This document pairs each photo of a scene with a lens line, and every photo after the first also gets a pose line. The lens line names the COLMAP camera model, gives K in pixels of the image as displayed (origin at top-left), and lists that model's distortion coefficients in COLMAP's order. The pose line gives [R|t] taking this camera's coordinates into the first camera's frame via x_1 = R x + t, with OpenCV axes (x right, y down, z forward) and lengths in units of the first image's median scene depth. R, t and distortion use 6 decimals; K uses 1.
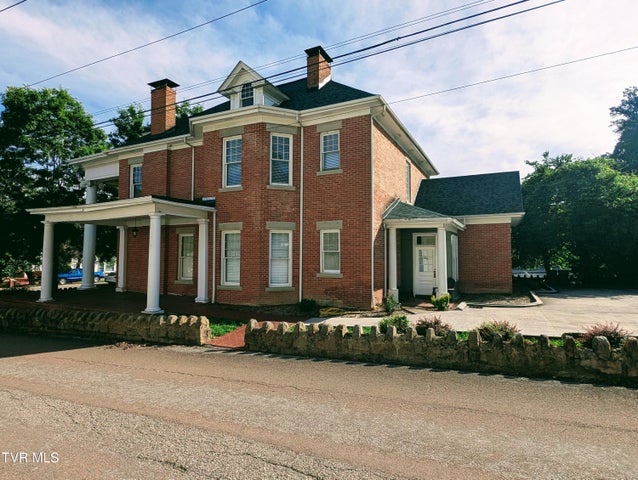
lens RADIAL K [[373.2, 0, 319.0], [0, 373.2, 240.0], [0, 0, 1]] dist [0.000995, -0.002202]
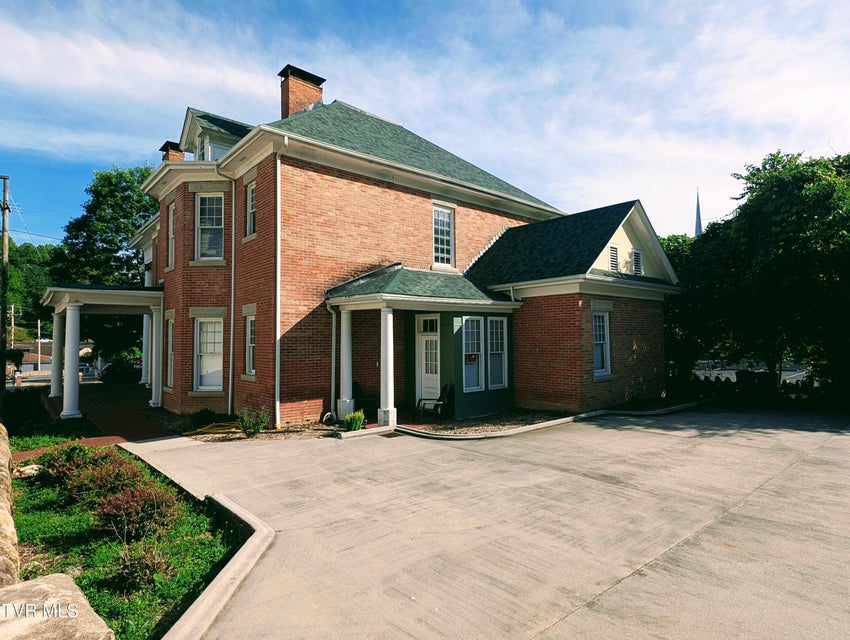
lens RADIAL K [[497.3, 0, 425.0], [0, 497.3, 320.0], [0, 0, 1]] dist [0.000995, -0.002202]
pose [[0.915794, -0.024271, -0.400914, 0.674995], [0.025107, 0.999680, -0.003167, -0.006770], [0.400863, -0.007165, 0.916110, 0.219277]]
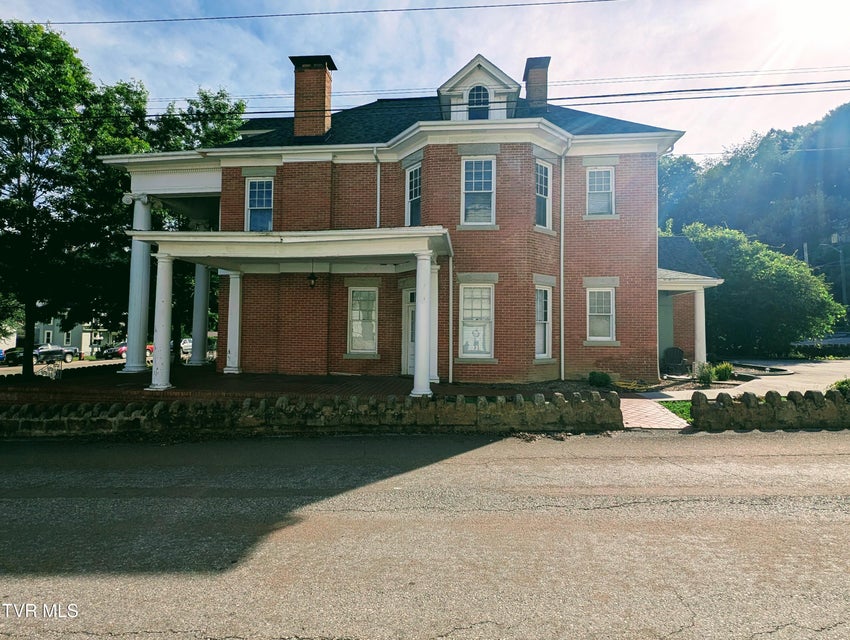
lens RADIAL K [[470.5, 0, 425.0], [0, 470.5, 320.0], [0, 0, 1]] dist [0.000471, 0.000007]
pose [[0.933850, 0.018186, 0.357201, -0.636189], [-0.023473, 0.999670, 0.010471, 0.037682], [-0.356893, -0.018163, 0.933969, 0.159852]]
